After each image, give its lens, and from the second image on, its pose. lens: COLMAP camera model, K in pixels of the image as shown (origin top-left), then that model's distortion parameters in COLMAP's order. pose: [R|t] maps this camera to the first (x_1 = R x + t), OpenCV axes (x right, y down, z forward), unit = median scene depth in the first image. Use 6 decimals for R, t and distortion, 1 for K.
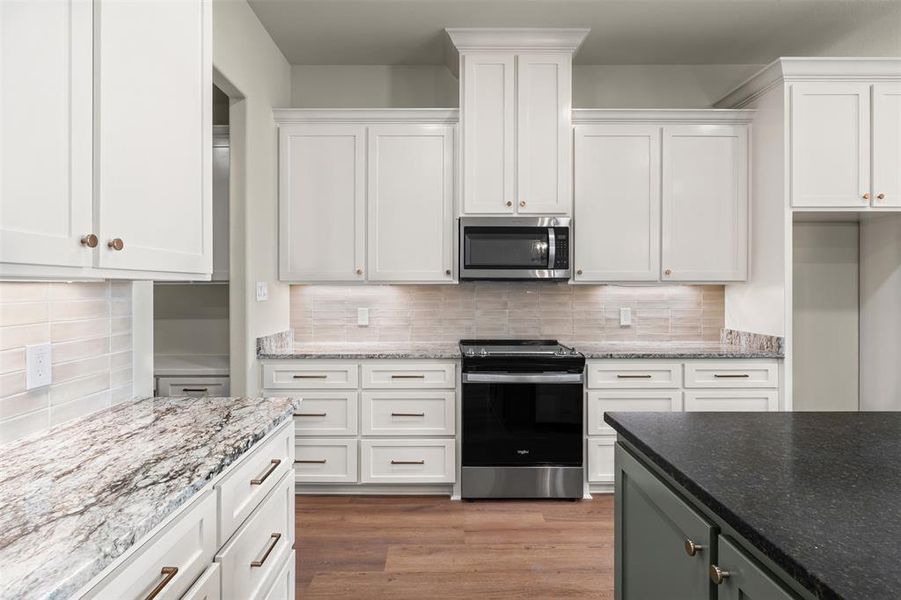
lens RADIAL K [[465.2, 0, 442.6], [0, 465.2, 286.5], [0, 0, 1]] dist [0.002686, 0.000253]
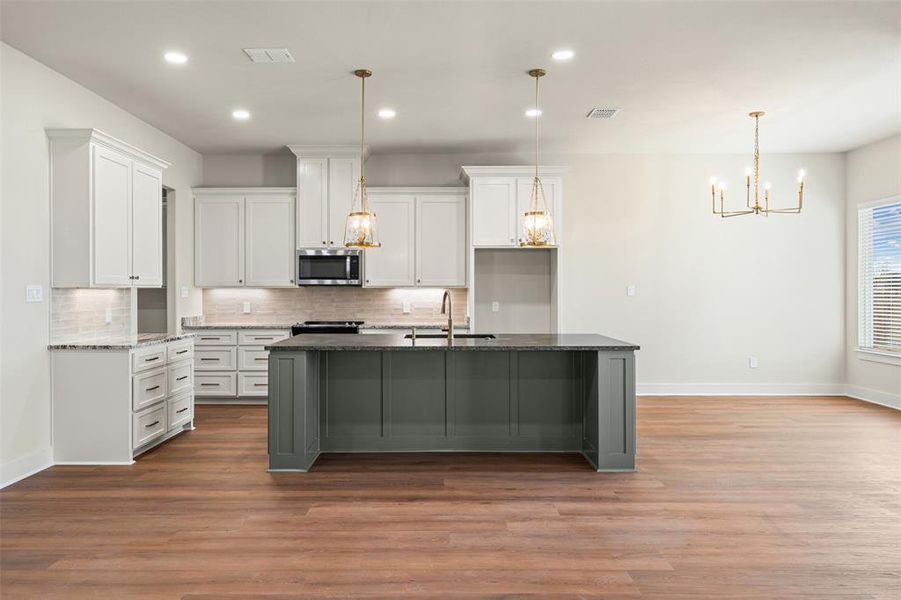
lens RADIAL K [[616.3, 0, 433.8], [0, 616.3, 288.0], [0, 0, 1]] dist [0.003924, 0.001643]
pose [[0.999976, -0.001366, -0.006820, 0.566768], [0.001376, 0.999998, 0.001554, -0.008061], [0.006818, -0.001563, 0.999976, -1.320956]]
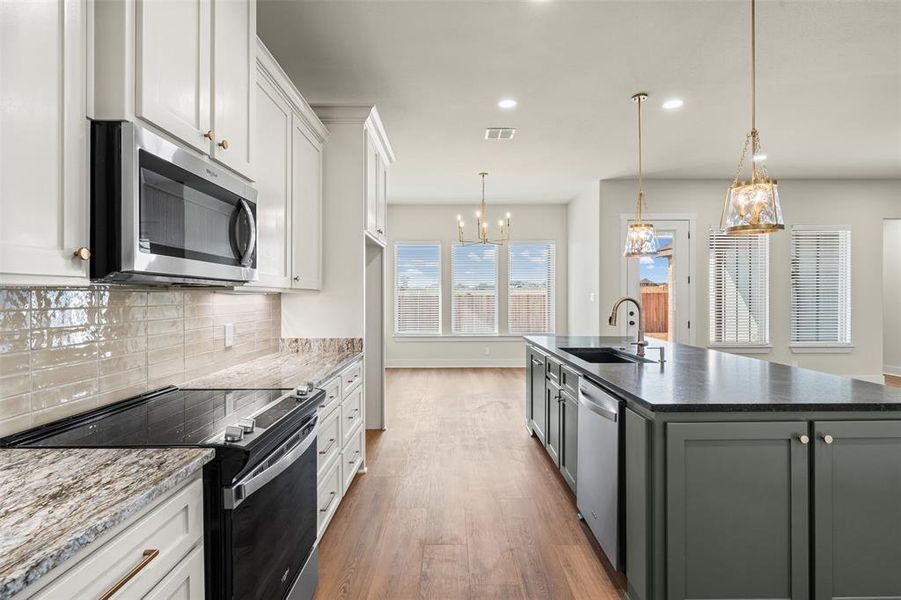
lens RADIAL K [[428.4, 0, 451.1], [0, 428.4, 294.2], [0, 0, 1]] dist [-0.000150, -0.000061]
pose [[-0.001160, 0.004417, 0.999990, -0.336016], [-0.000302, 0.999990, -0.004417, 0.002013], [-0.999999, -0.000307, -0.001159, 0.721064]]
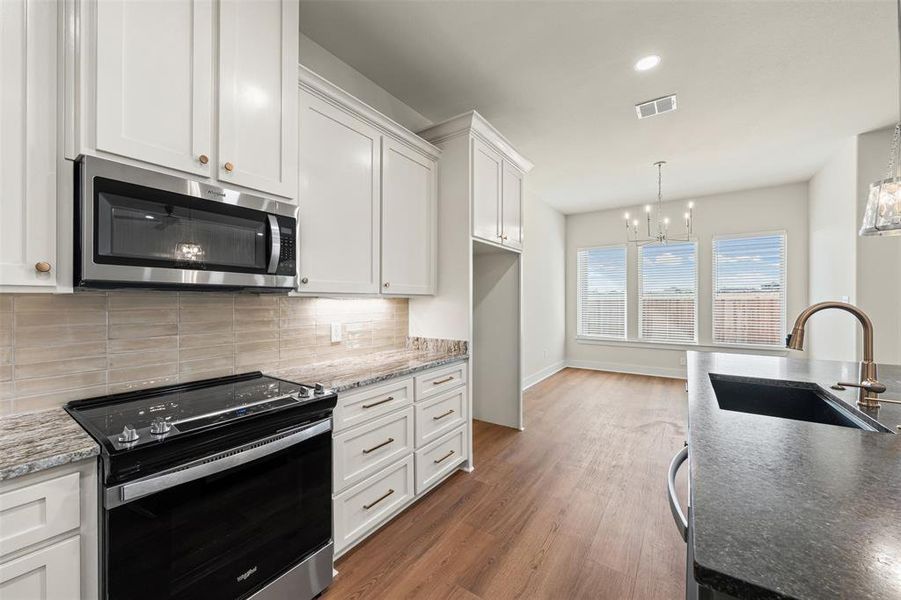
lens RADIAL K [[344.2, 0, 450.5], [0, 344.2, 300.0], [0, 0, 1]] dist [0.001870, 0.000034]
pose [[0.571760, 0.000765, 0.820420, -0.037112], [-0.000678, 1.000000, -0.000459, 0.001196], [-0.820420, -0.000294, 0.571761, 0.482404]]
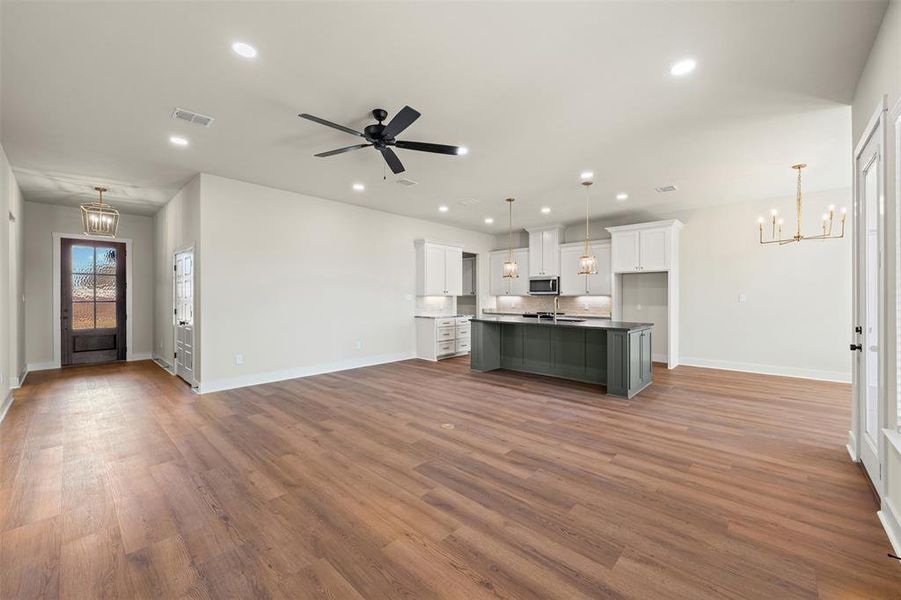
lens RADIAL K [[355.2, 0, 450.5], [0, 355.2, 300.0], [0, 0, 1]] dist [0.000235, 0.000042]
pose [[0.733655, 0.007913, -0.679477, 1.480834], [0.001517, 0.999911, 0.013283, -0.010864], [0.679521, -0.010776, 0.733577, -1.470526]]
